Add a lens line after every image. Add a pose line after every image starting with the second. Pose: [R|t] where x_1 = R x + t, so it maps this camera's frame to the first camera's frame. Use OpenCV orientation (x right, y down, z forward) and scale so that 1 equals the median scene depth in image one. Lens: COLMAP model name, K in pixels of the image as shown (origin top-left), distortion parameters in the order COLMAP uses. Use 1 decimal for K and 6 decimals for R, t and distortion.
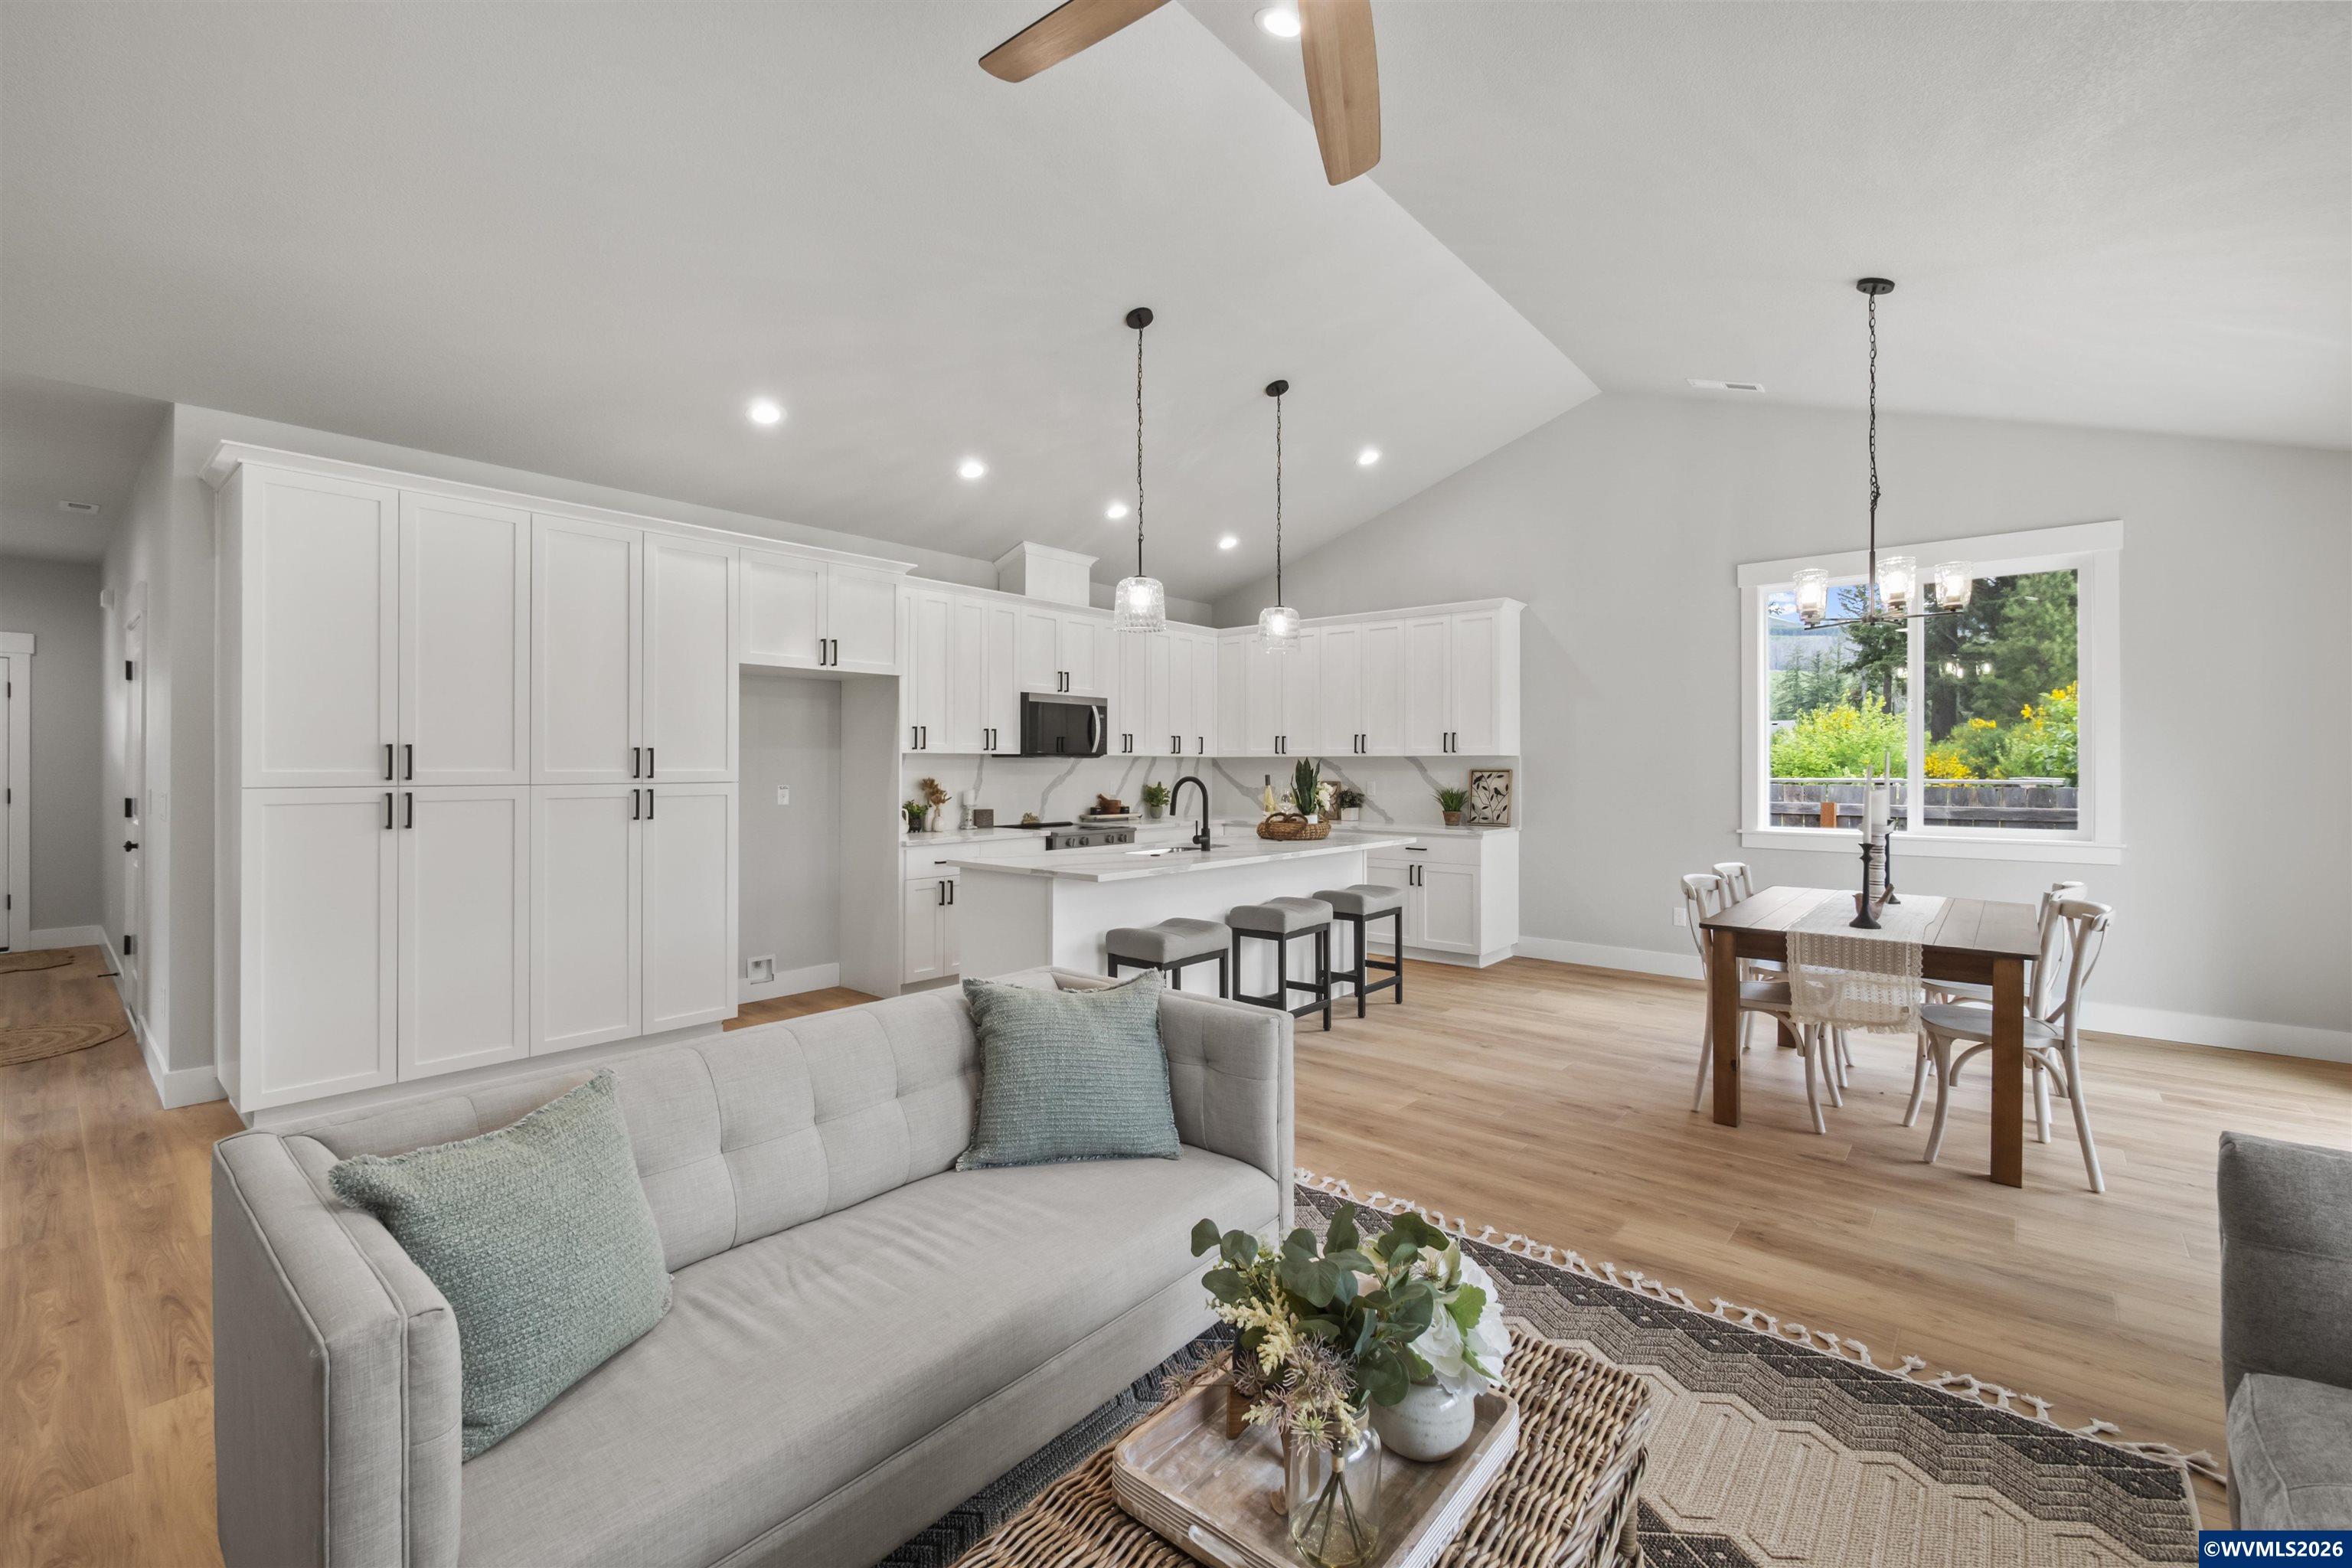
lens RADIAL K [[992.1, 0, 1165.3], [0, 992.1, 766.5], [0, 0, 1]] dist [0.001177, 0.000023]
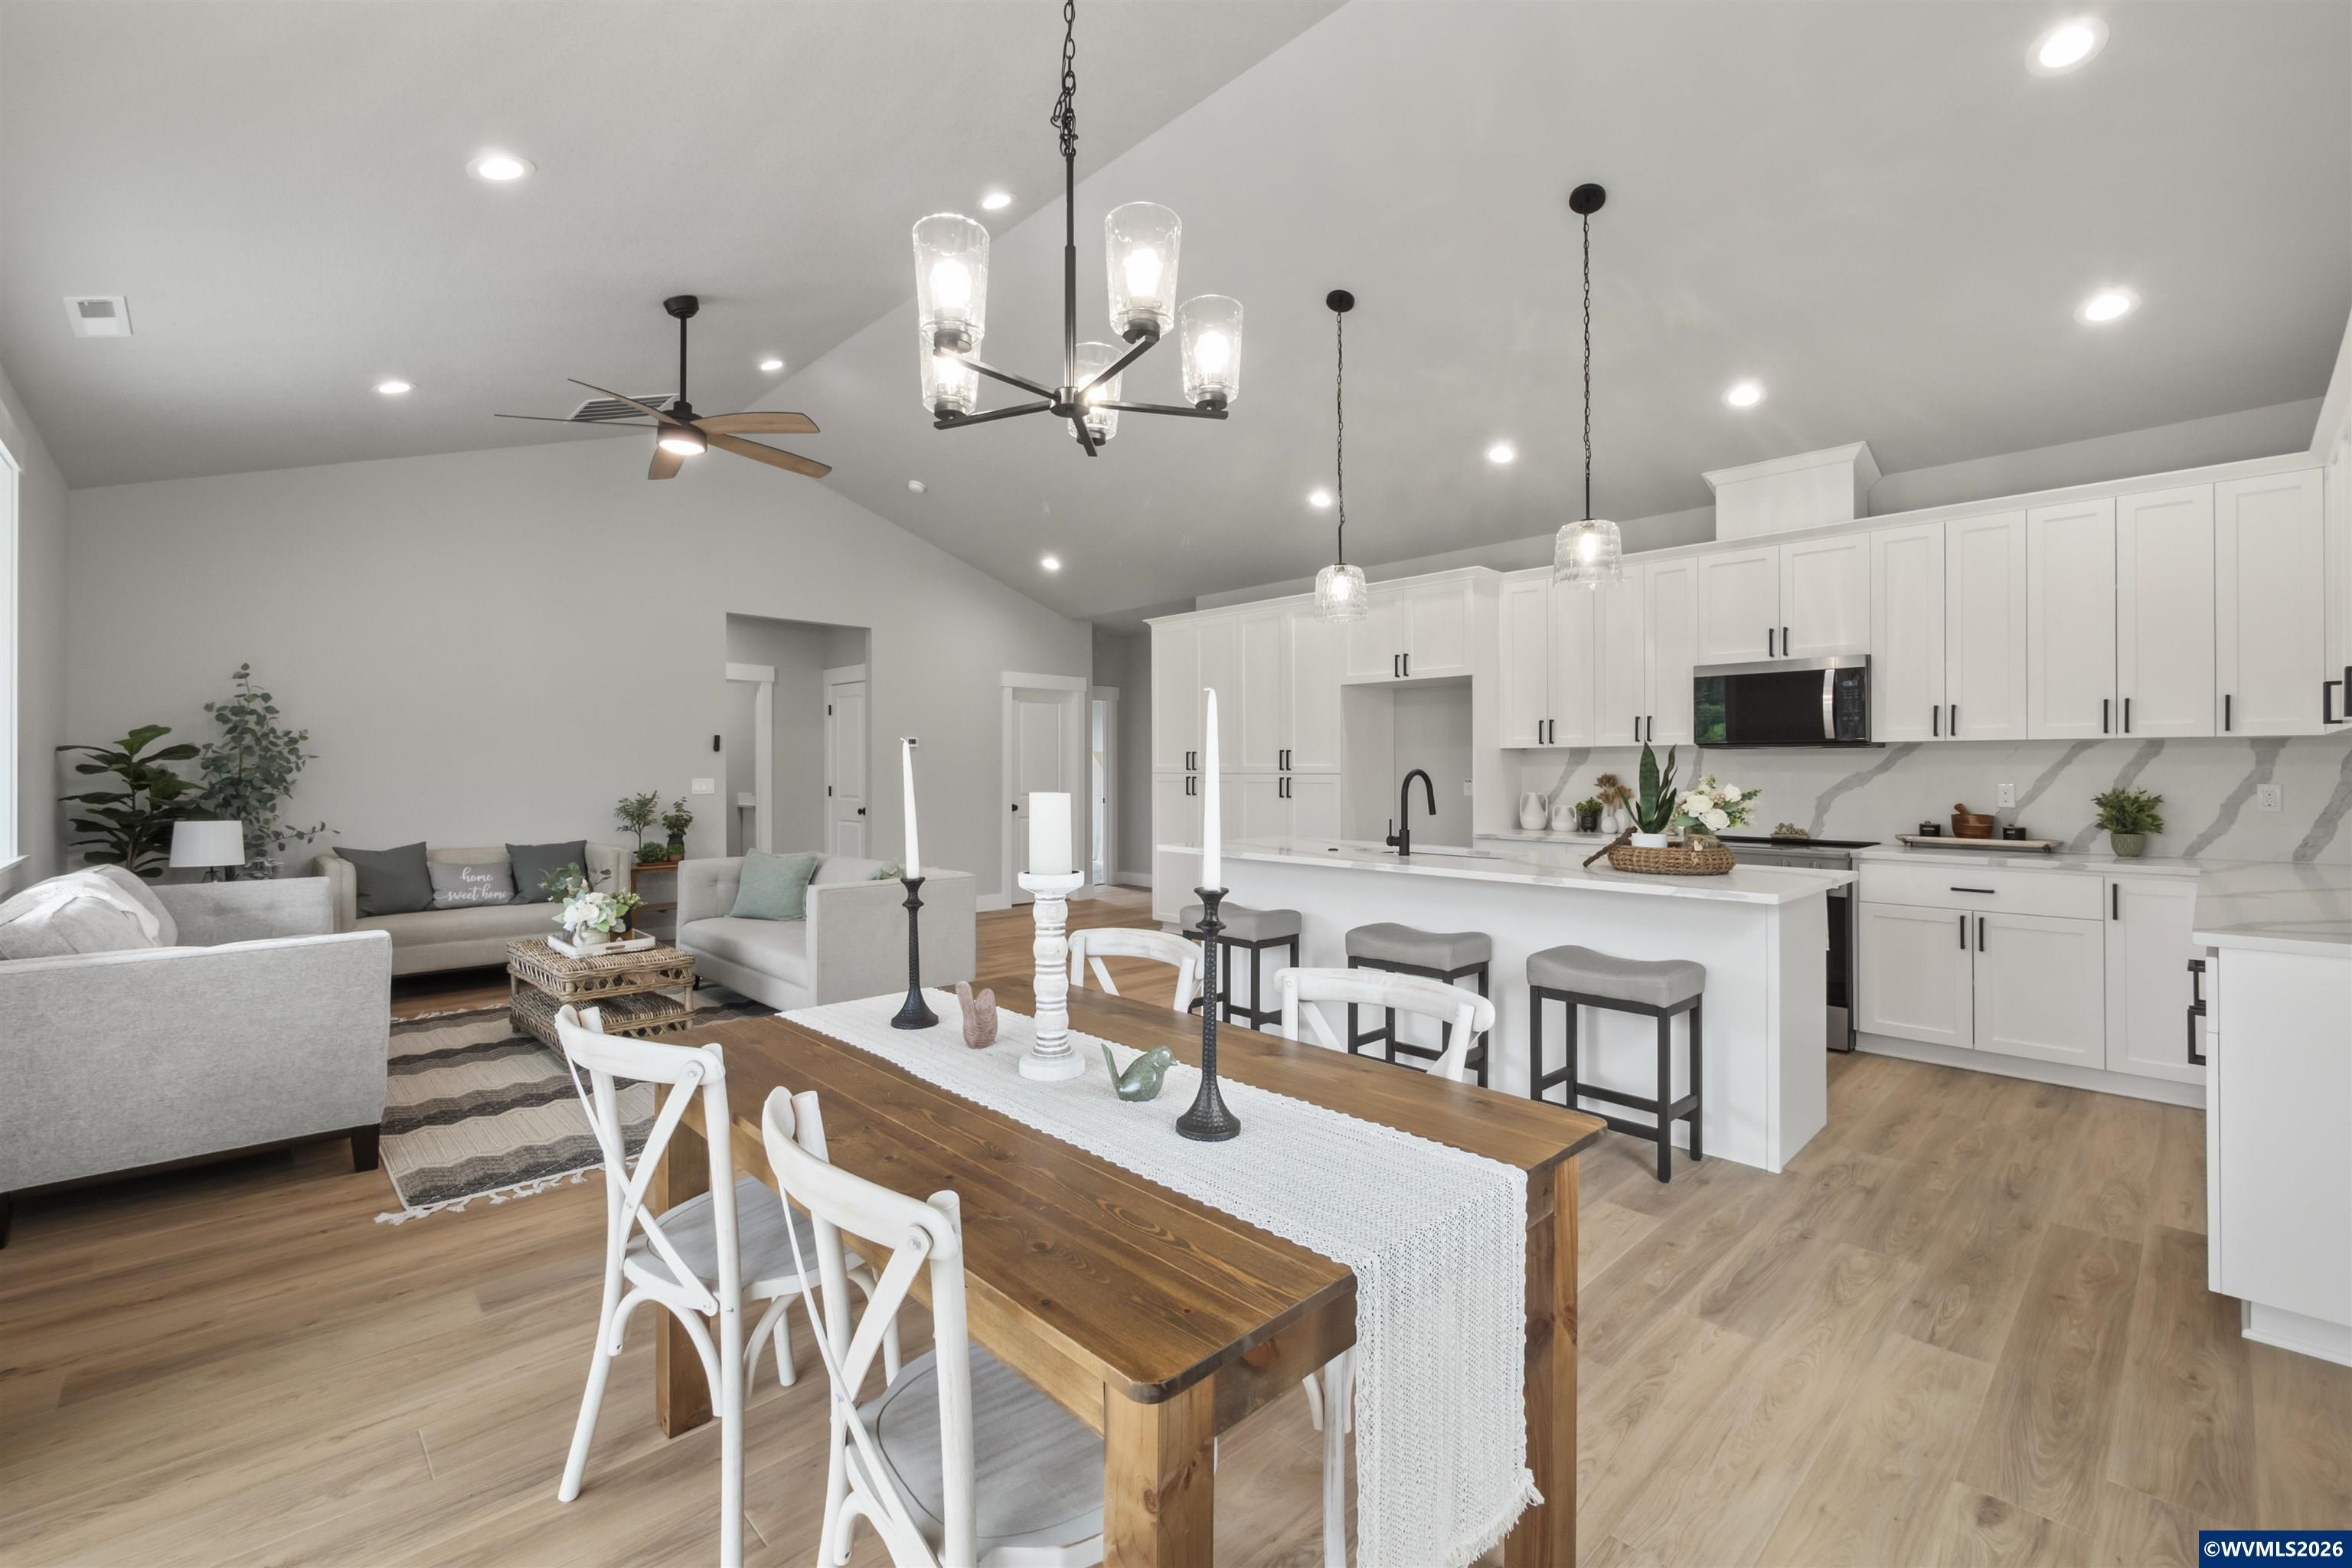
lens RADIAL K [[992.1, 0, 1164.7], [0, 992.1, 776.4], [0, 0, 1]] dist [0.001177, 0.000023]
pose [[-0.098070, 0.005444, -0.995165, 0.892579], [-0.001982, 0.999982, 0.005666, 0.011823], [0.995178, 0.002528, -0.098058, 0.848378]]
